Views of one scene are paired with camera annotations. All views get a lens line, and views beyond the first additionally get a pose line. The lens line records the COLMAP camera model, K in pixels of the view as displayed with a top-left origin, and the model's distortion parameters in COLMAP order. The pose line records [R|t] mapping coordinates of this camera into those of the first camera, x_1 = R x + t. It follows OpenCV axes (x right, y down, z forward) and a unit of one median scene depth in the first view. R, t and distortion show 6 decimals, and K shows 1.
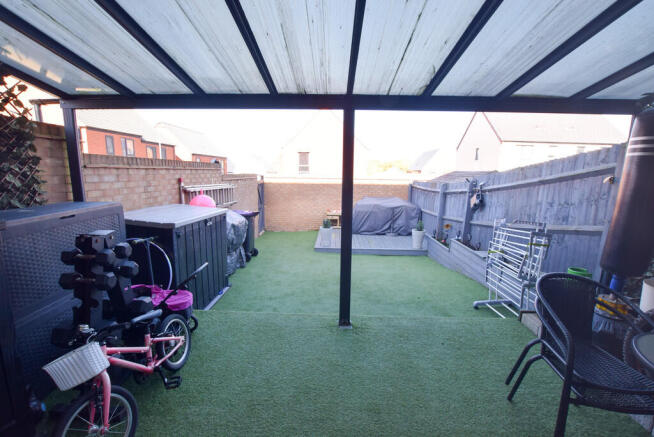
lens RADIAL K [[288.4, 0, 326.9], [0, 288.4, 227.3], [0, 0, 1]] dist [-0.027162, 0.000302]
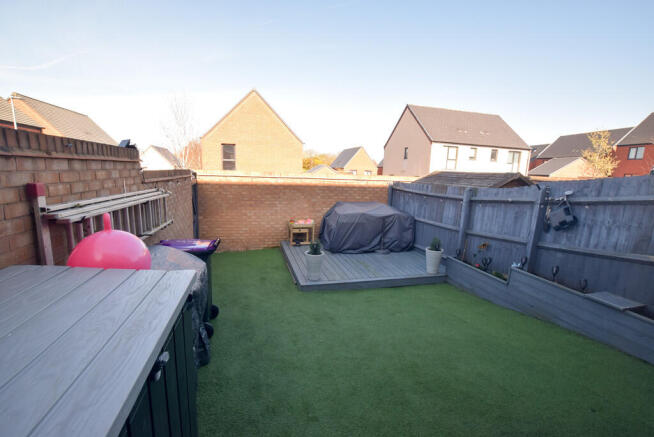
lens RADIAL K [[288.4, 0, 326.9], [0, 288.4, 227.3], [0, 0, 1]] dist [-0.027162, 0.000302]
pose [[0.957458, -0.036543, 0.286250, -0.172850], [0.033080, 0.999309, 0.016926, -0.071944], [-0.286671, -0.006736, 0.958005, 0.365162]]
